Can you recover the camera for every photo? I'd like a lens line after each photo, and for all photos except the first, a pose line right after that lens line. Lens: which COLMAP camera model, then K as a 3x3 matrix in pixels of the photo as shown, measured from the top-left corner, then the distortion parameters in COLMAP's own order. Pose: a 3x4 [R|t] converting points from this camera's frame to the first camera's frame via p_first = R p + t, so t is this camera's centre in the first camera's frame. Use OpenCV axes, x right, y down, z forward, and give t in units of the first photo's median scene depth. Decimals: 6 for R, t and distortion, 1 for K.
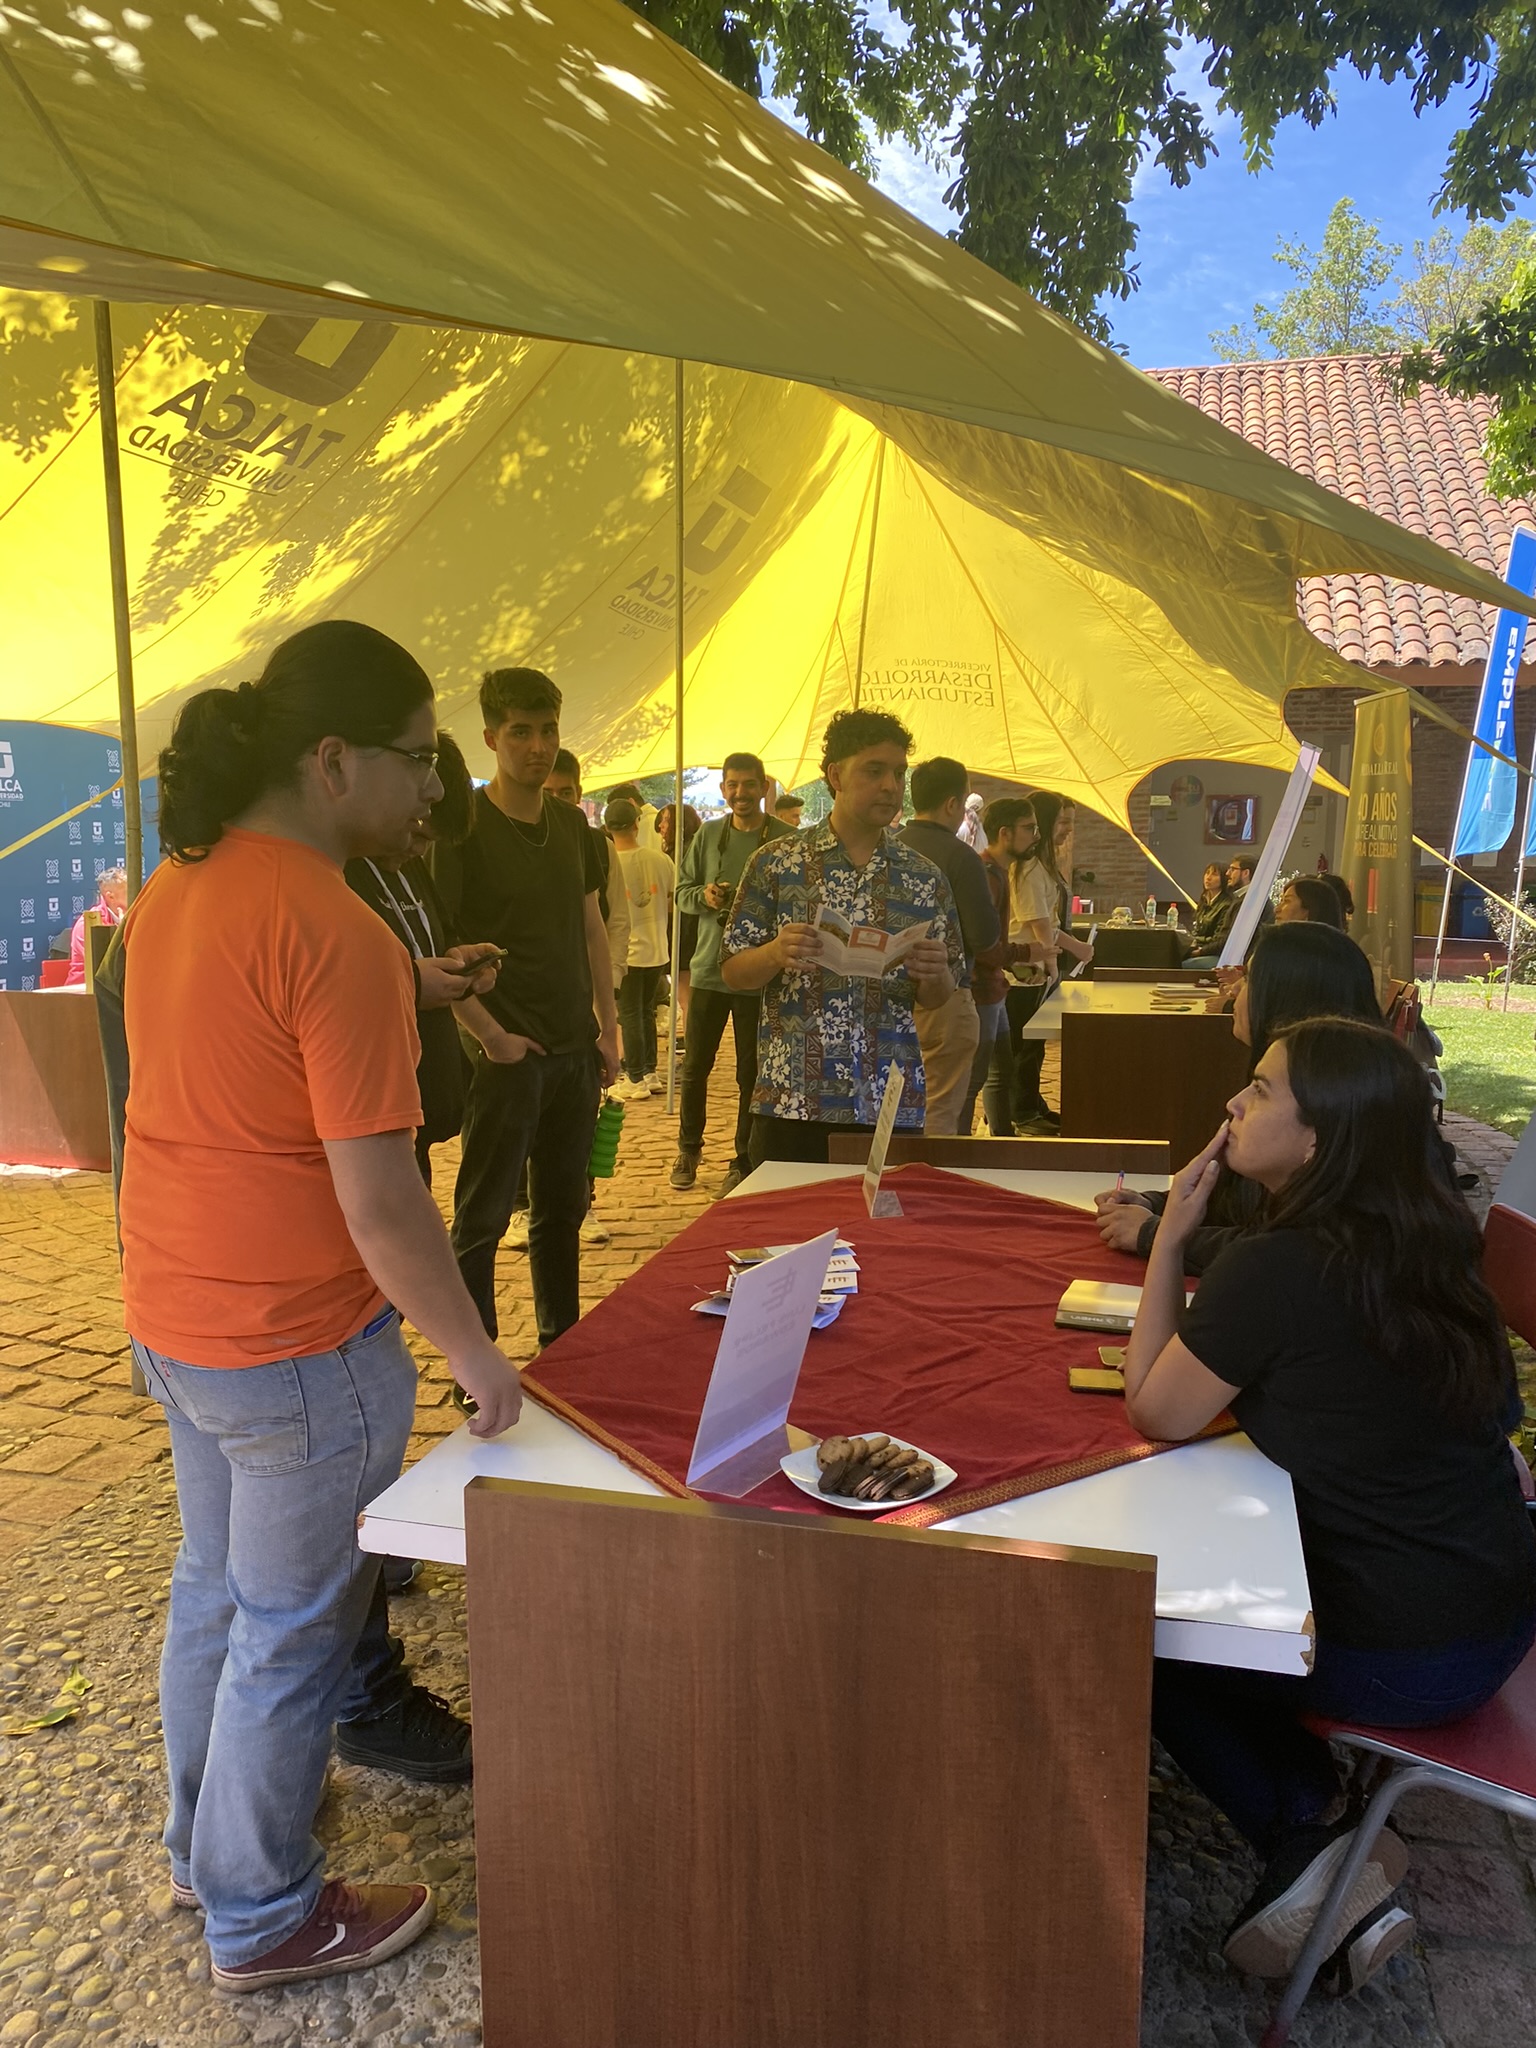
lens RADIAL K [[1573.2, 0, 768.0], [0, 1573.2, 1024.0], [0, 0, 1]] dist [-0.026788, -0.008918]
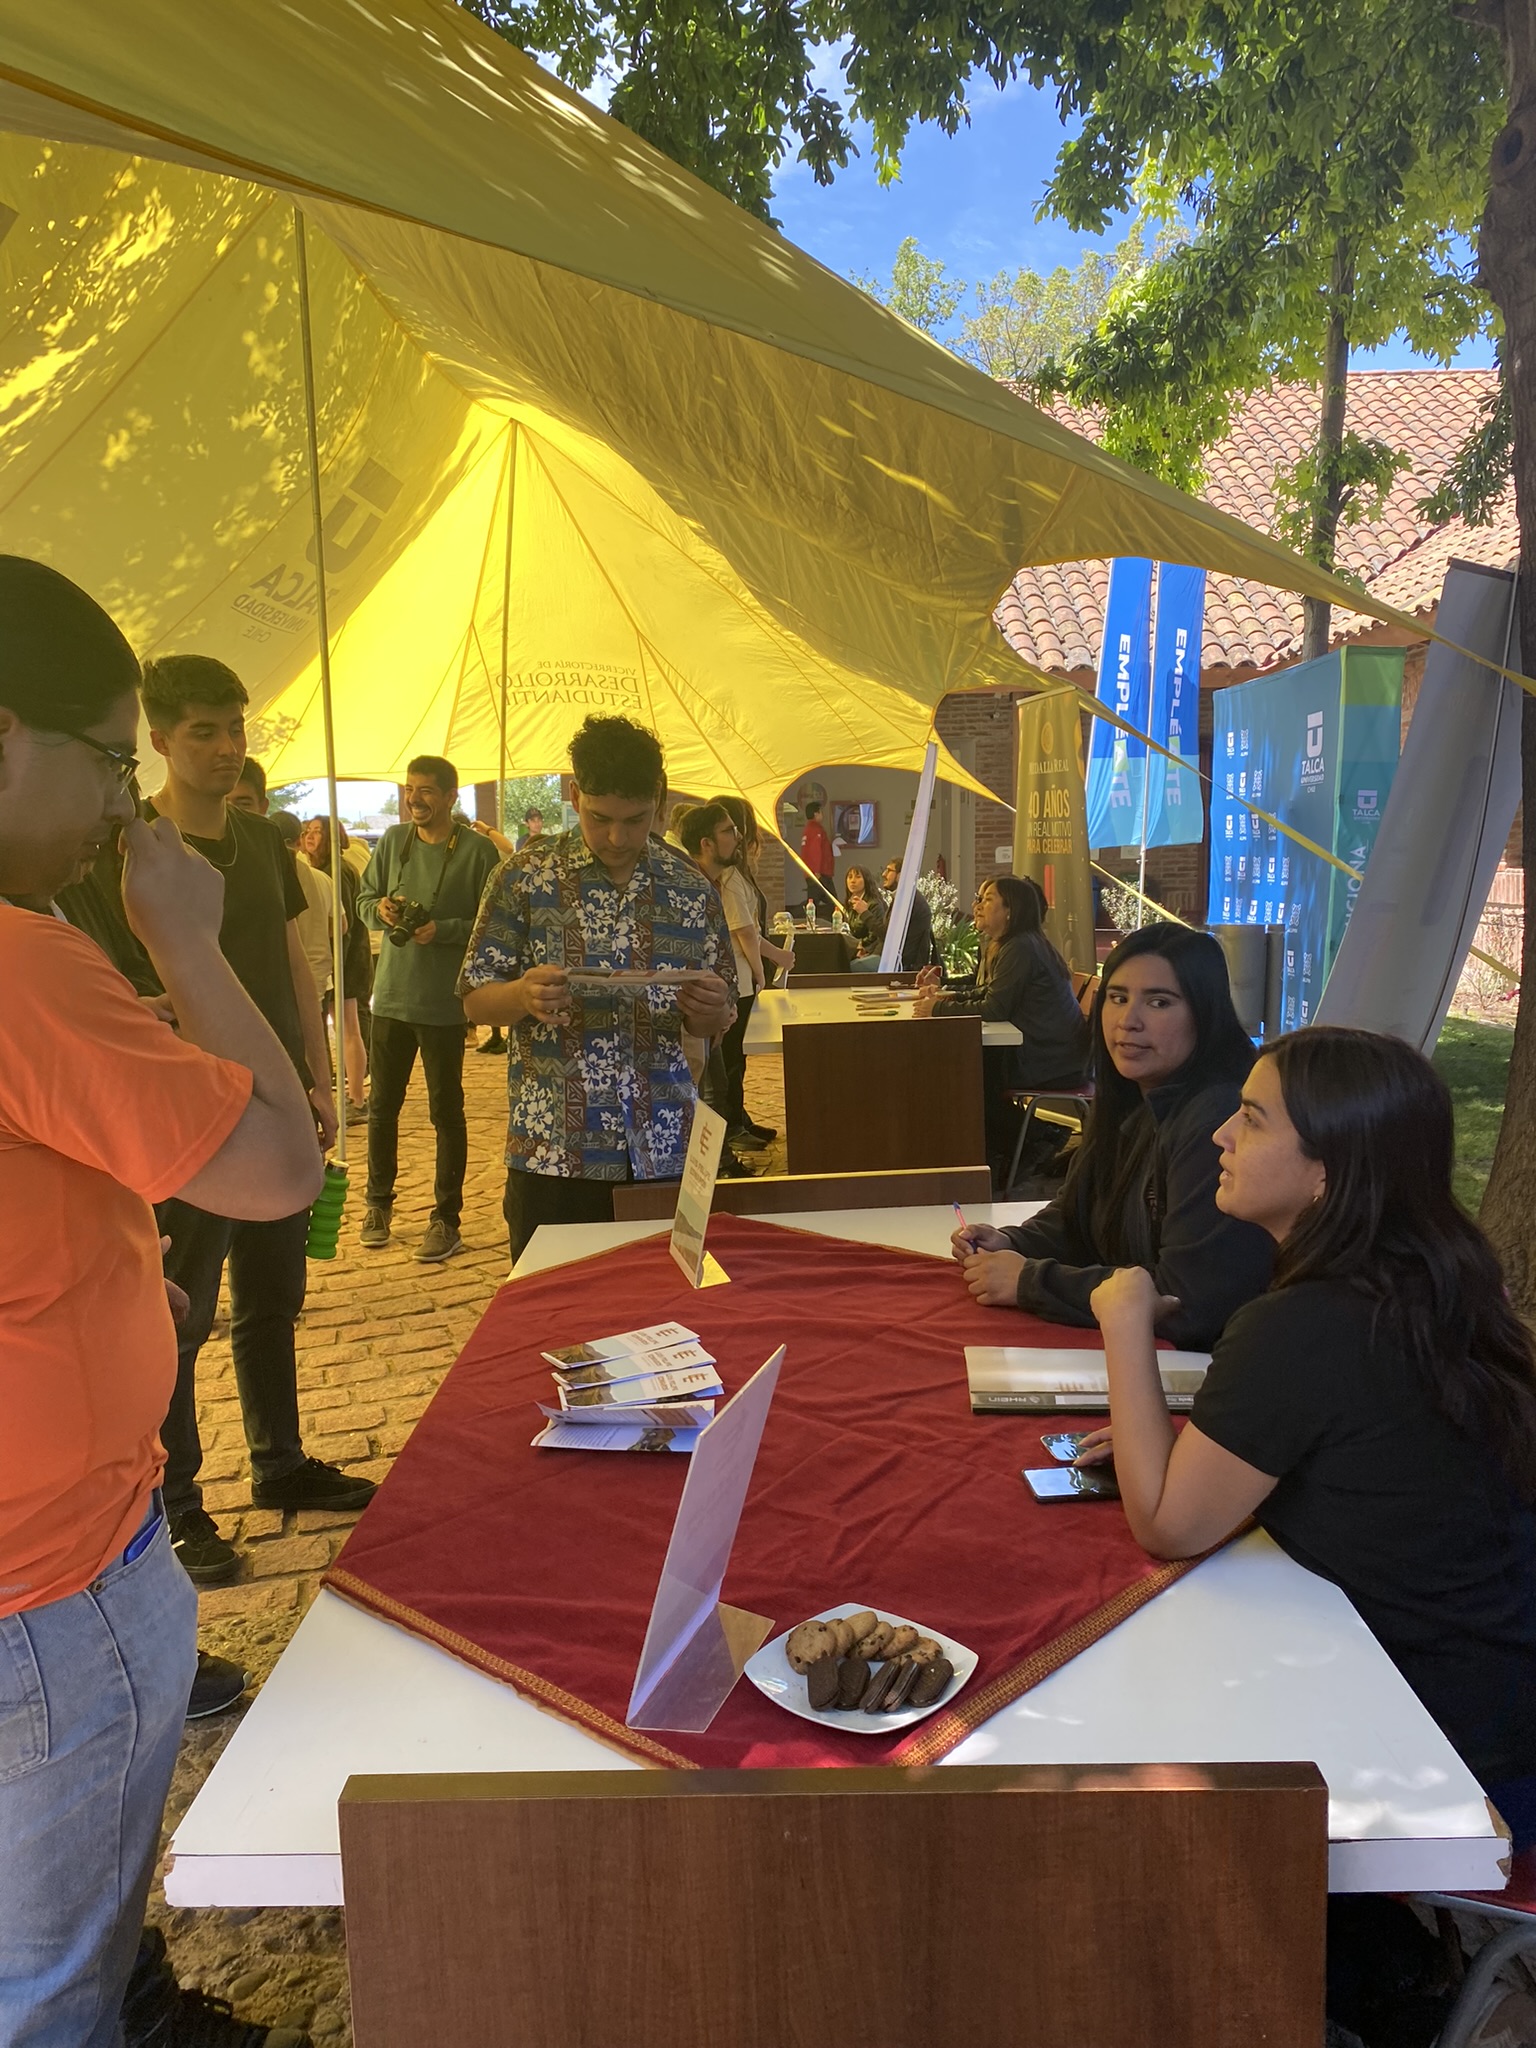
lens RADIAL K [[1536.5, 0, 758.0], [0, 1536.5, 963.0], [0, 0, 1]] dist [0.095469, -0.166426]
pose [[0.967996, -0.048702, 0.246196, -0.064795], [0.059439, 0.997569, -0.036366, -0.013944], [-0.243826, 0.049836, 0.968538, 0.107131]]
